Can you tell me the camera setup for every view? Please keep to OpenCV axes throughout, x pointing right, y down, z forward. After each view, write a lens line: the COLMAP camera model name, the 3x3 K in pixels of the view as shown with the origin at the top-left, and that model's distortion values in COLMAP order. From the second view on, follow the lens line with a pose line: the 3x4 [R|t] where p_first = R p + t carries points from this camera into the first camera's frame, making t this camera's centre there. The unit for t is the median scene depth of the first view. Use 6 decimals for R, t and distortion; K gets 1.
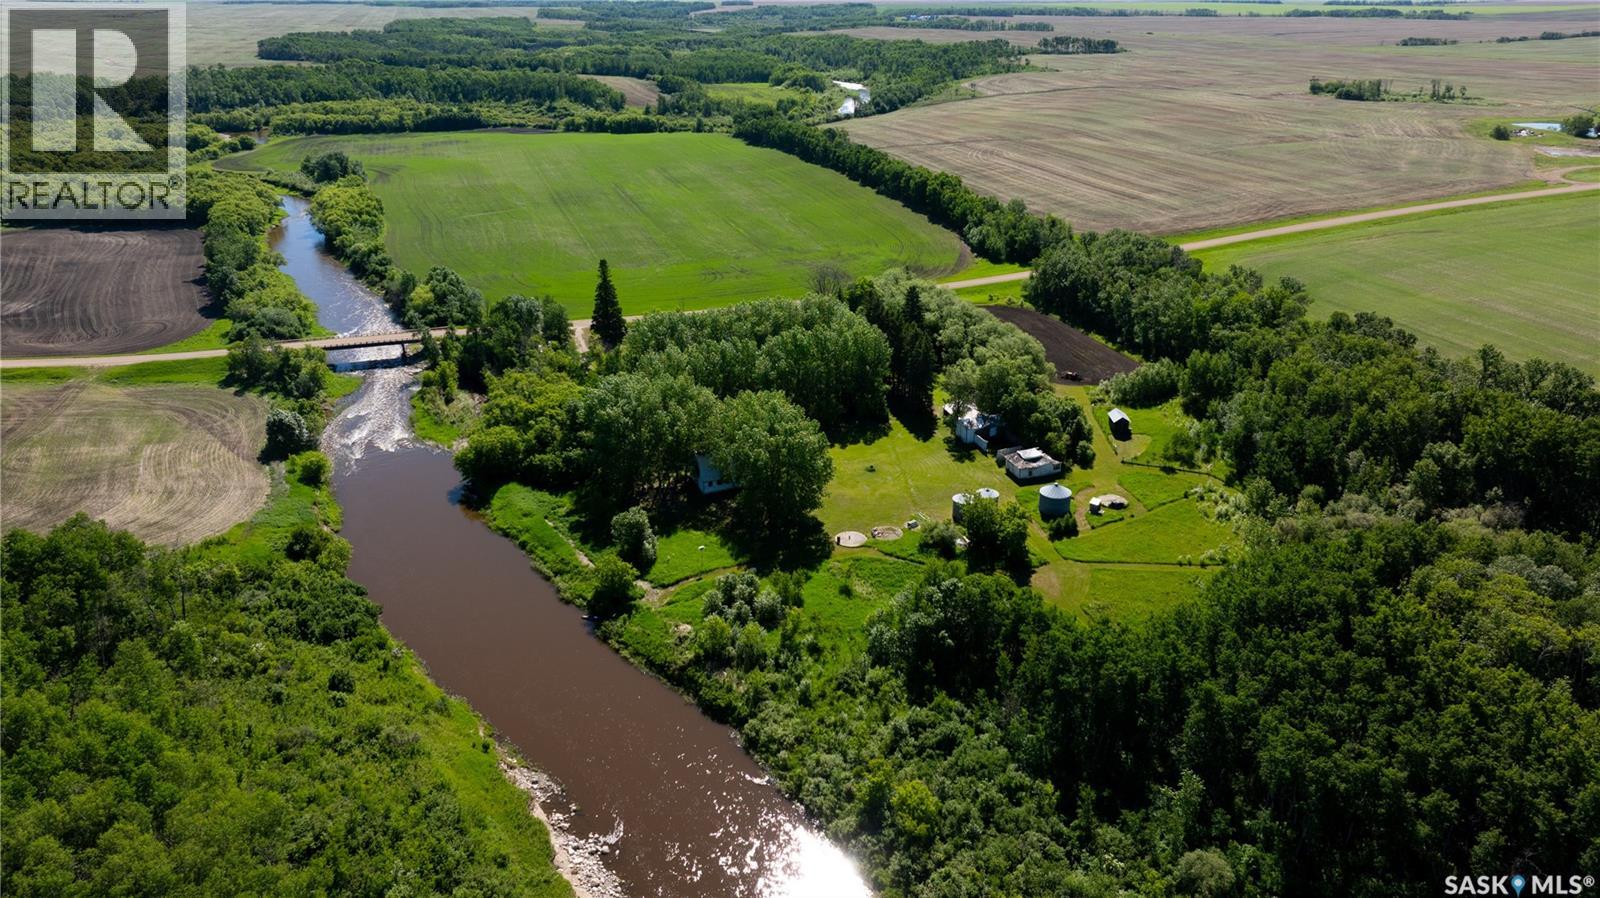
lens RADIAL K [[1111.2, 0, 800.0], [0, 1111.2, 449.0], [0, 0, 1]] dist [-0.007171, 0.002158]
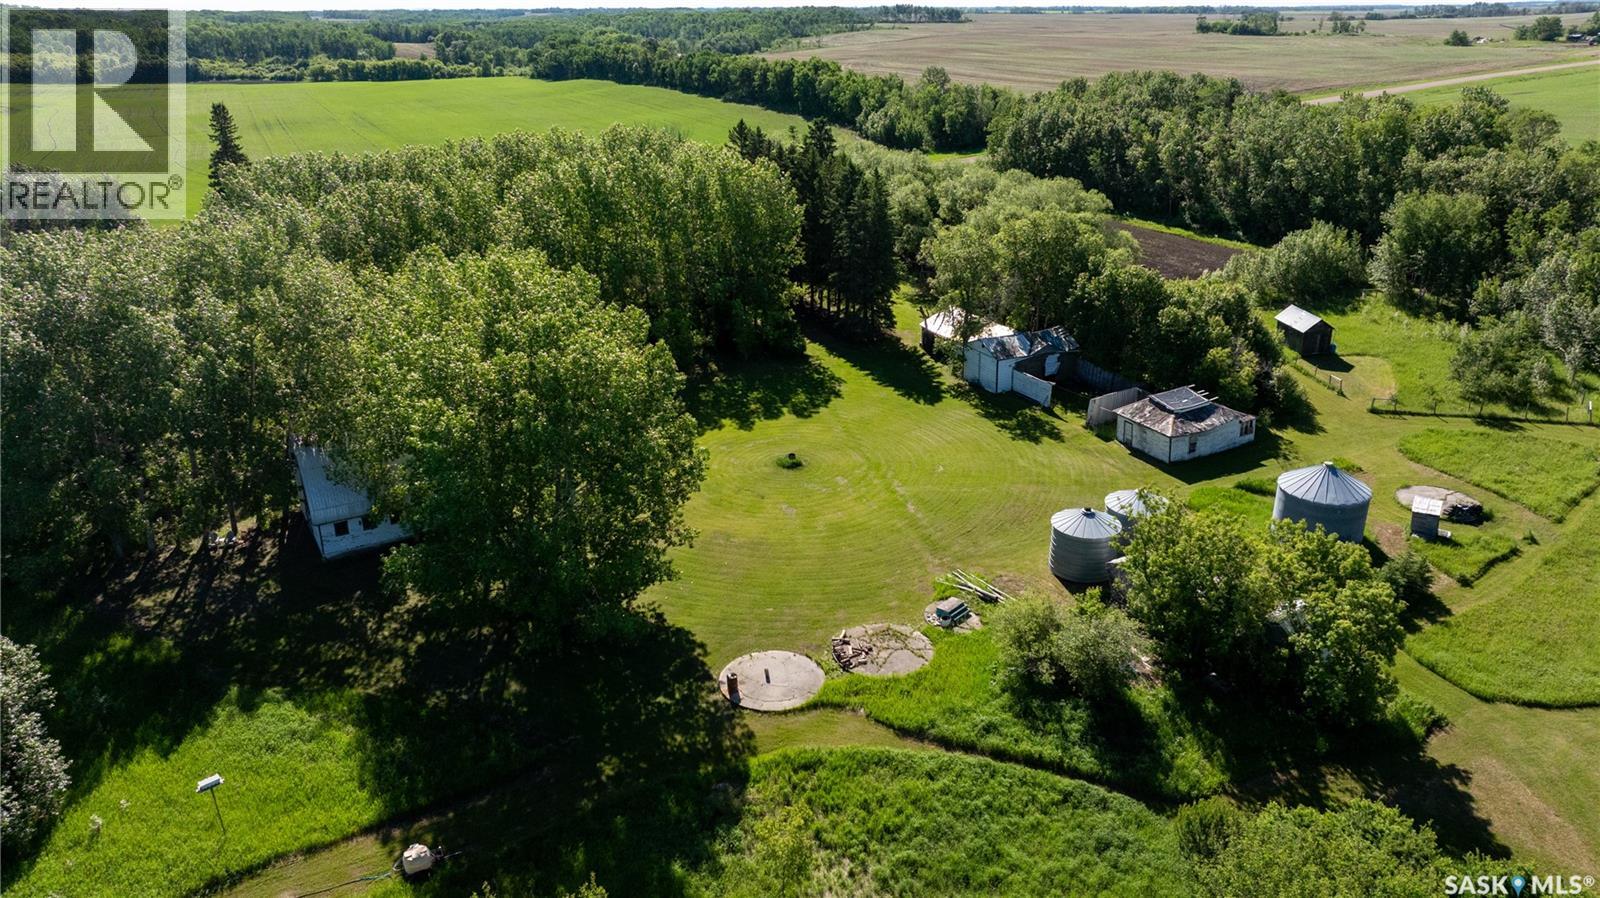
lens RADIAL K [[1126.2, 0, 800.0], [0, 1126.2, 449.0], [0, 0, 1]] dist [-0.025682, 0.000812]
pose [[0.988509, -0.056860, 0.140058, 0.011871], [0.059759, 0.998075, -0.016579, 0.020132], [-0.138846, 0.024759, 0.990004, 0.601022]]
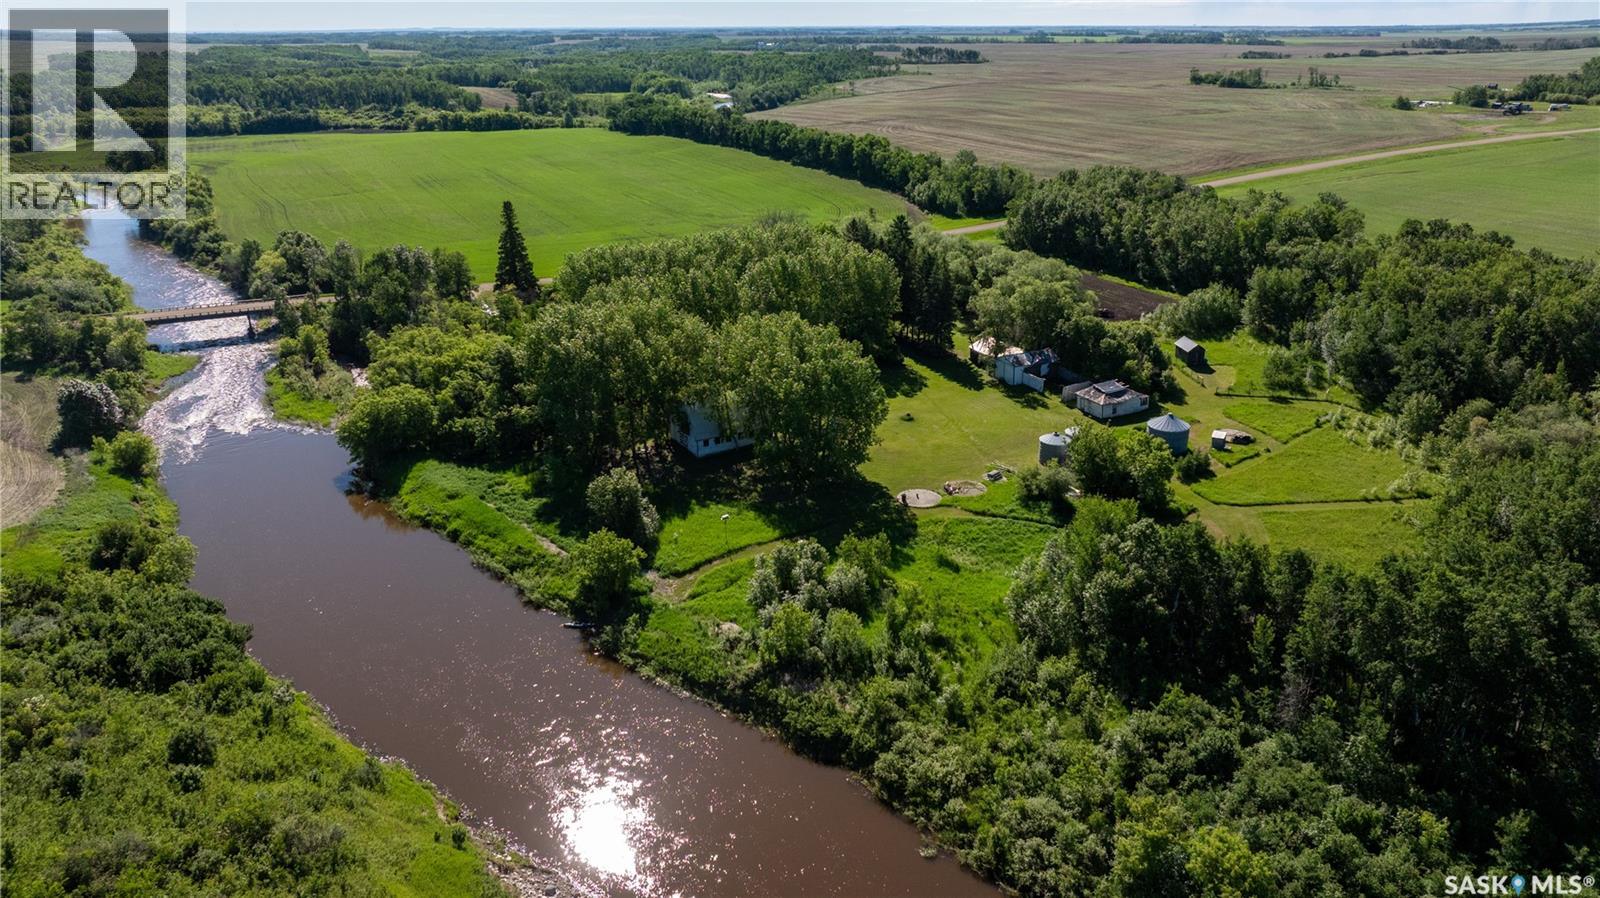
lens RADIAL K [[1117.7, 0, 800.0], [0, 1117.7, 449.0], [0, 0, 1]] dist [-0.021276, 0.004334]
pose [[0.990511, -0.051181, 0.127548, -0.107270], [0.055584, 0.997966, -0.031201, 0.058640], [-0.125692, 0.037994, 0.991341, 0.247355]]
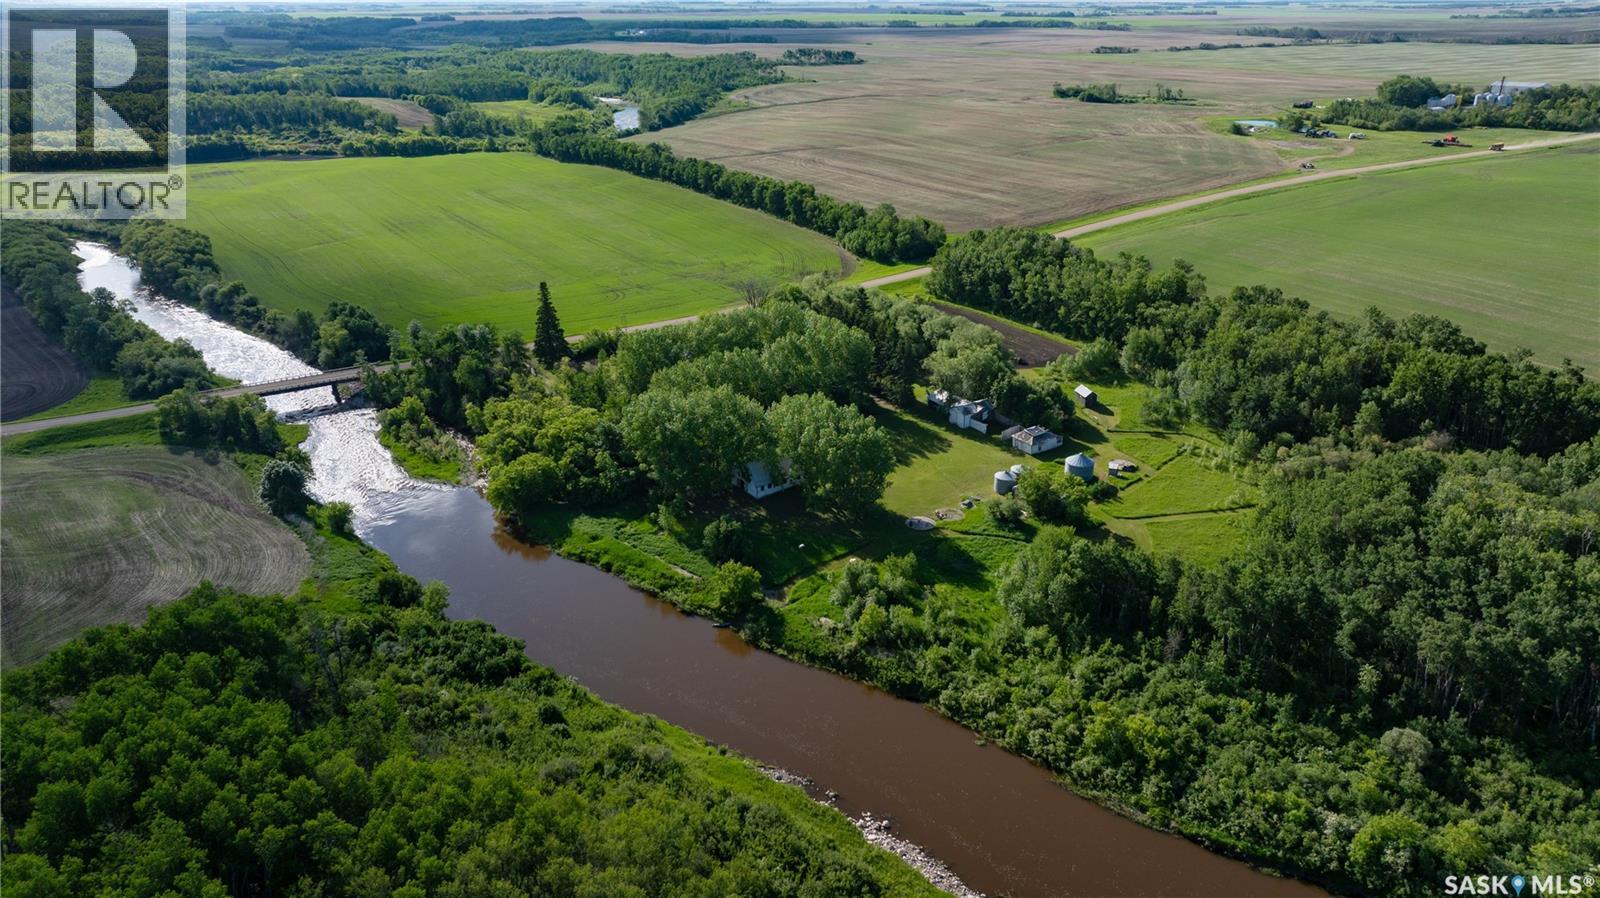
lens RADIAL K [[1108.9, 0, 800.0], [0, 1108.9, 449.0], [0, 0, 1]] dist [0.003923, -0.076276]
pose [[0.967396, -0.097124, 0.233904, -0.269076], [0.099366, 0.995048, 0.002210, -0.003338], [-0.232960, 0.021105, 0.972257, -0.009450]]
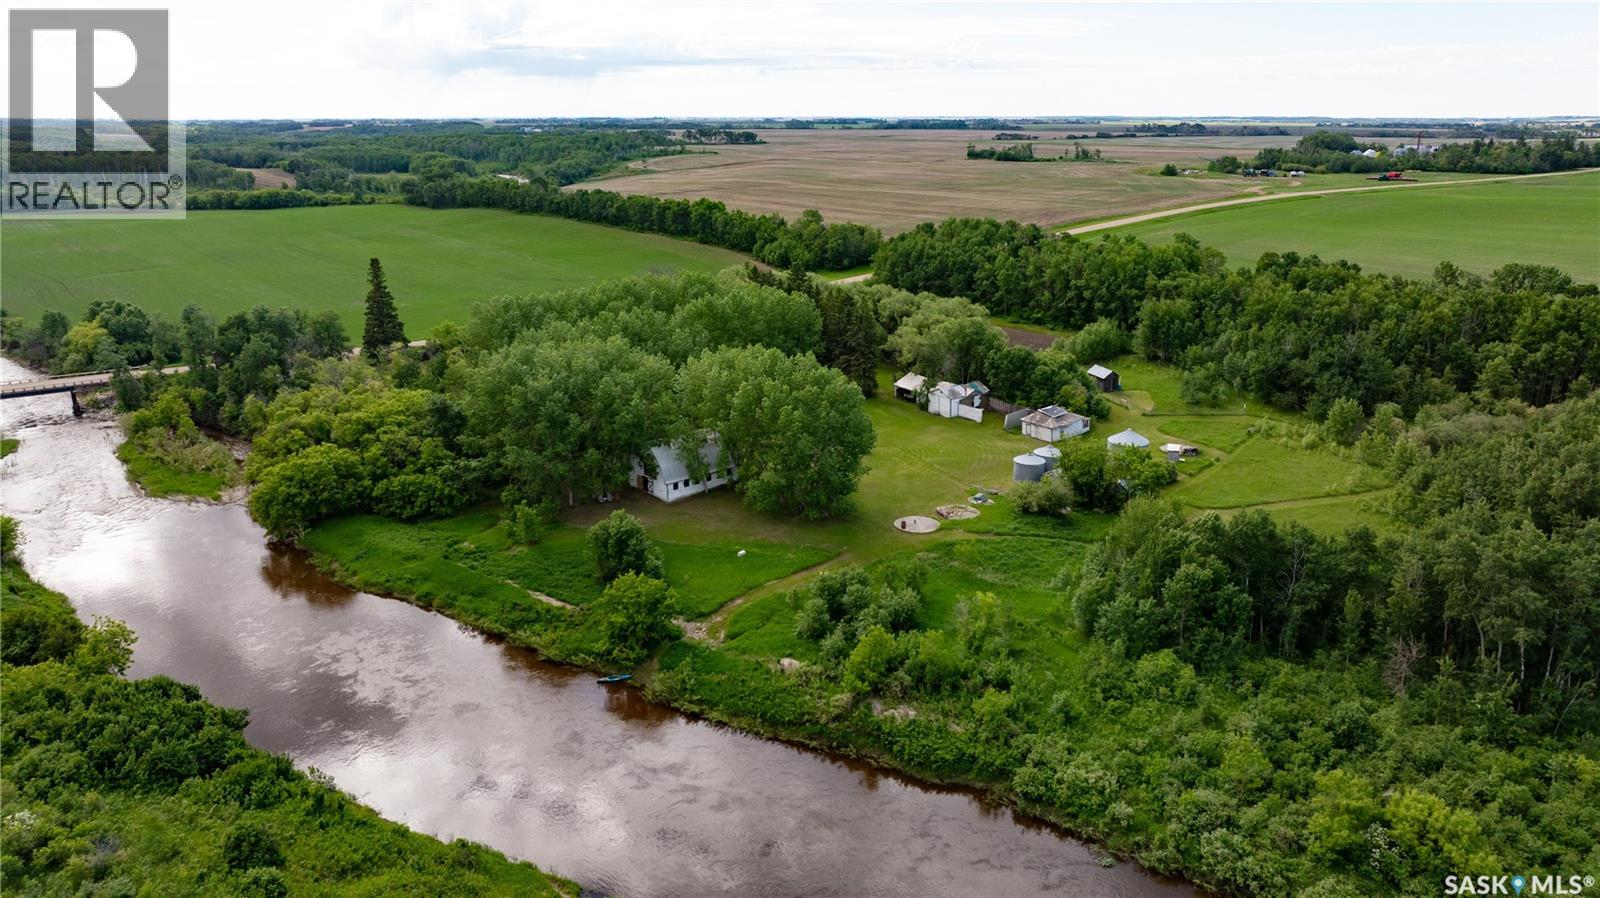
lens RADIAL K [[1117.7, 0, 800.0], [0, 1117.7, 449.0], [0, 0, 1]] dist [-0.021276, 0.004334]
pose [[0.940913, -0.094647, 0.325154, -0.218845], [0.128723, 0.988041, -0.084889, 0.073436], [-0.313231, 0.121728, 0.941843, 0.302177]]
